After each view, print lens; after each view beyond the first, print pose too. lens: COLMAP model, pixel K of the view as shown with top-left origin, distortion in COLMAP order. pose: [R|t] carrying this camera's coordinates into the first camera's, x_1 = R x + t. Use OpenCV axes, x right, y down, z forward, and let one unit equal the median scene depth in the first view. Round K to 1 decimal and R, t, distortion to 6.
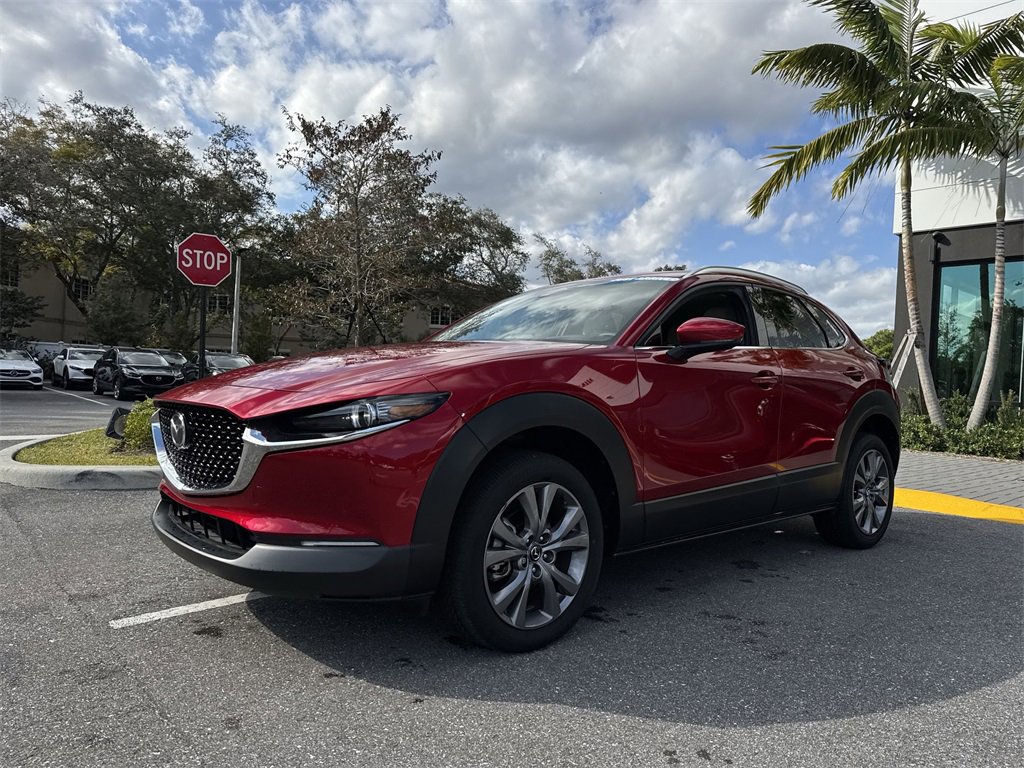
lens RADIAL K [[716.9, 0, 508.2], [0, 716.9, 393.1], [0, 0, 1]] dist [0.046308, -0.057376]
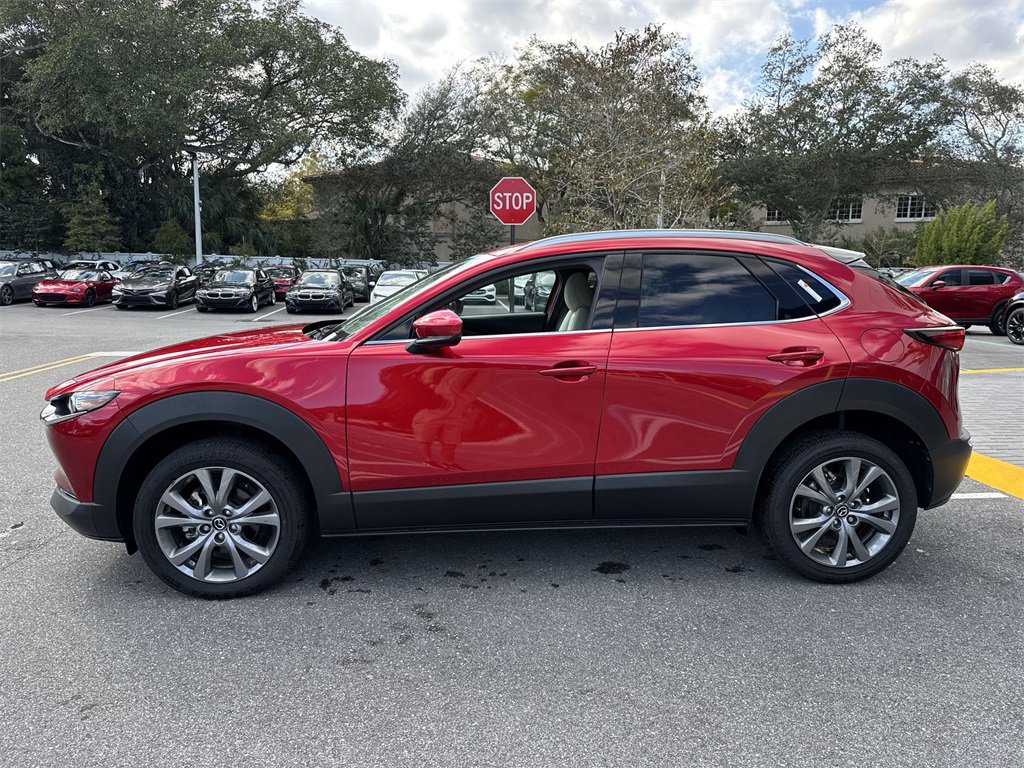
lens RADIAL K [[716.9, 0, 506.2], [0, 716.9, 379.8], [0, 0, 1]] dist [0.046308, -0.057376]
pose [[0.795899, 0.060910, -0.602357, 0.068850], [0.009903, 0.993483, 0.113546, -0.009069], [0.605348, -0.096336, 0.790110, 0.021549]]
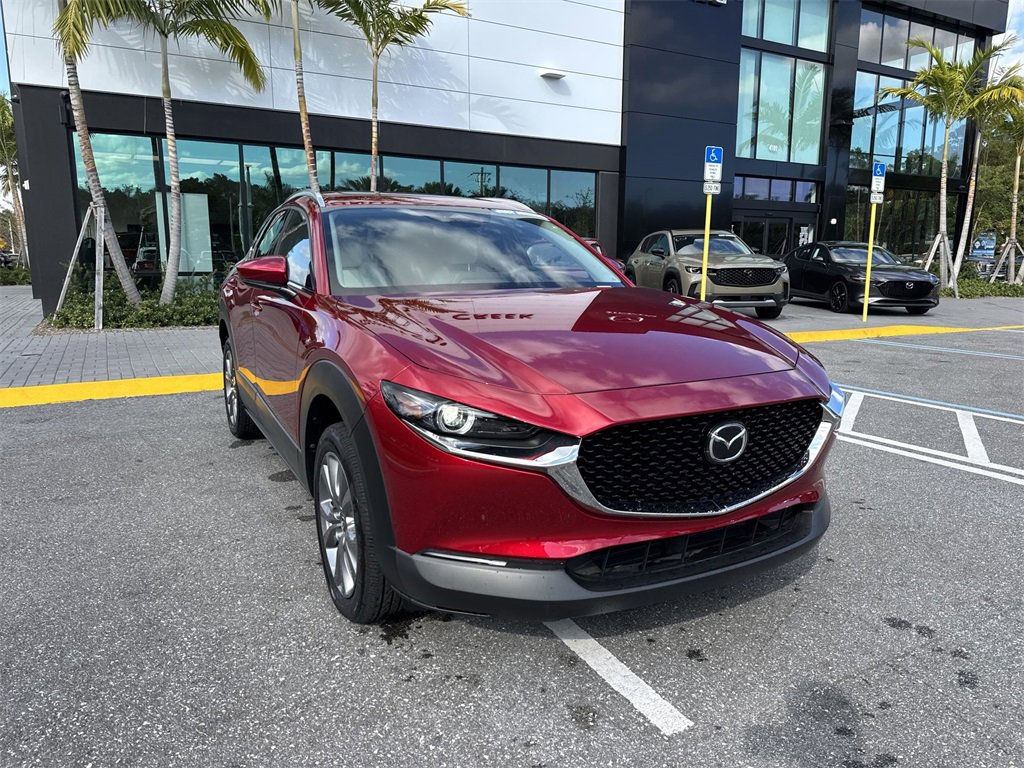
lens RADIAL K [[716.9, 0, 518.0], [0, 716.9, 393.0], [0, 0, 1]] dist [0.046308, -0.057376]
pose [[0.215034, -0.219461, 0.951629, -0.078114], [0.017990, 0.975149, 0.220820, -0.011527], [-0.976441, -0.030364, 0.213638, 0.065515]]
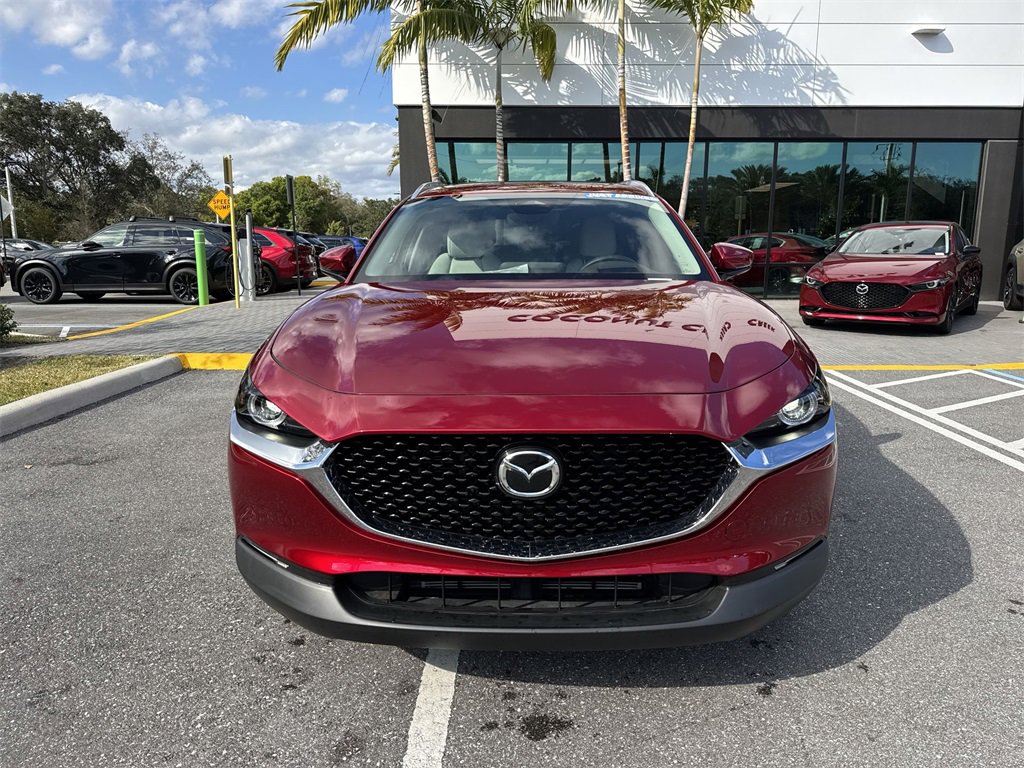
lens RADIAL K [[716.9, 0, 519.4], [0, 716.9, 396.5], [0, 0, 1]] dist [0.046308, -0.057376]
pose [[0.672257, -0.187236, 0.716249, -0.056022], [0.036518, 0.974698, 0.220522, -0.009769], [-0.739417, -0.122091, 0.662085, 0.036334]]
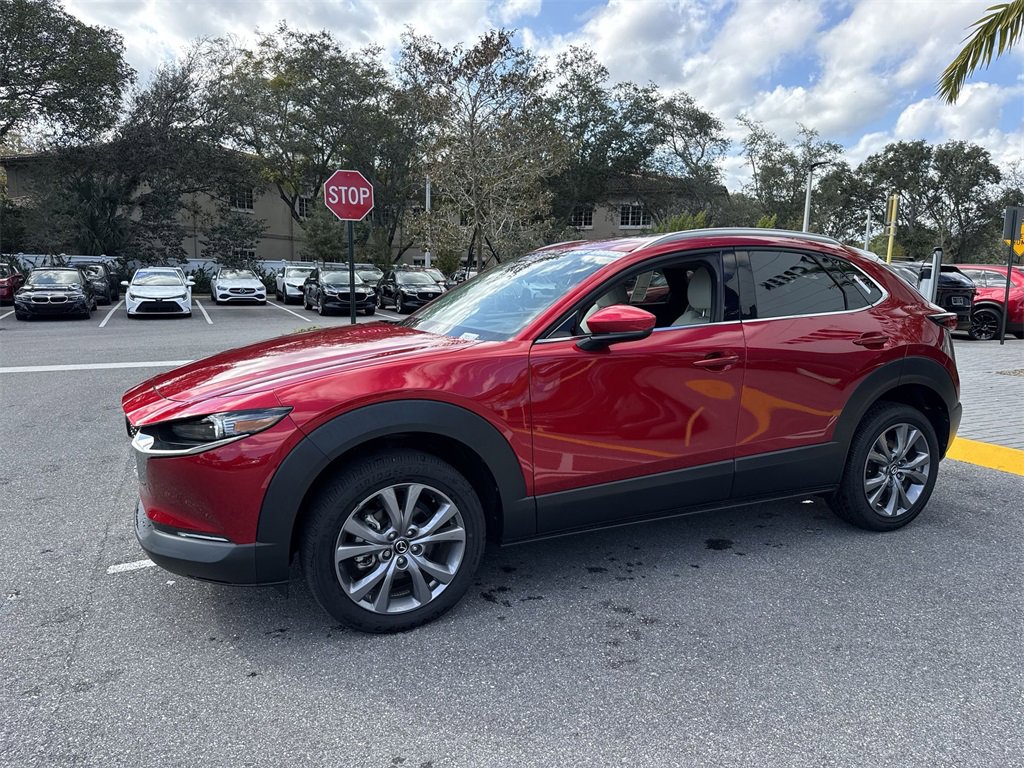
lens RADIAL K [[716.9, 0, 509.3], [0, 716.9, 389.8], [0, 0, 1]] dist [0.046308, -0.057376]
pose [[0.959578, 0.018491, -0.280836, 0.030044], [0.019741, 0.990960, 0.132701, -0.009264], [0.280751, -0.132881, 0.950537, 0.002806]]
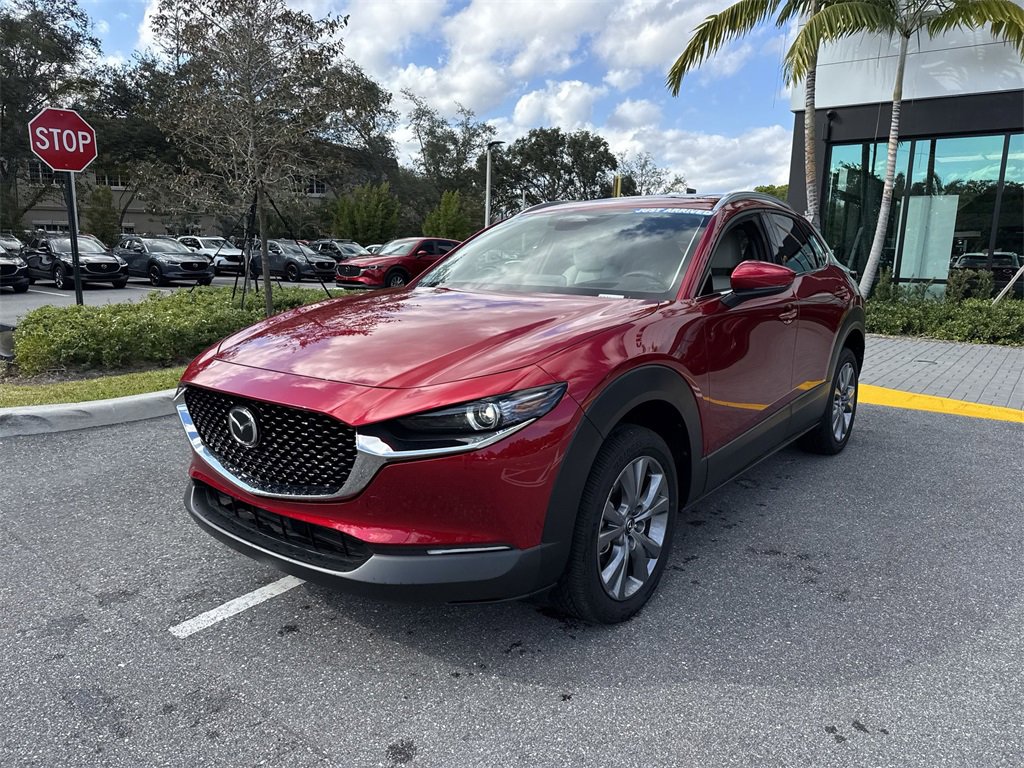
lens RADIAL K [[716.9, 0, 506.7], [0, 716.9, 394.1], [0, 0, 1]] dist [0.046308, -0.057376]
pose [[0.983558, -0.058062, 0.171003, -0.017695], [0.025746, 0.982317, 0.185445, -0.008914], [-0.178747, -0.177993, 0.967661, 0.005767]]
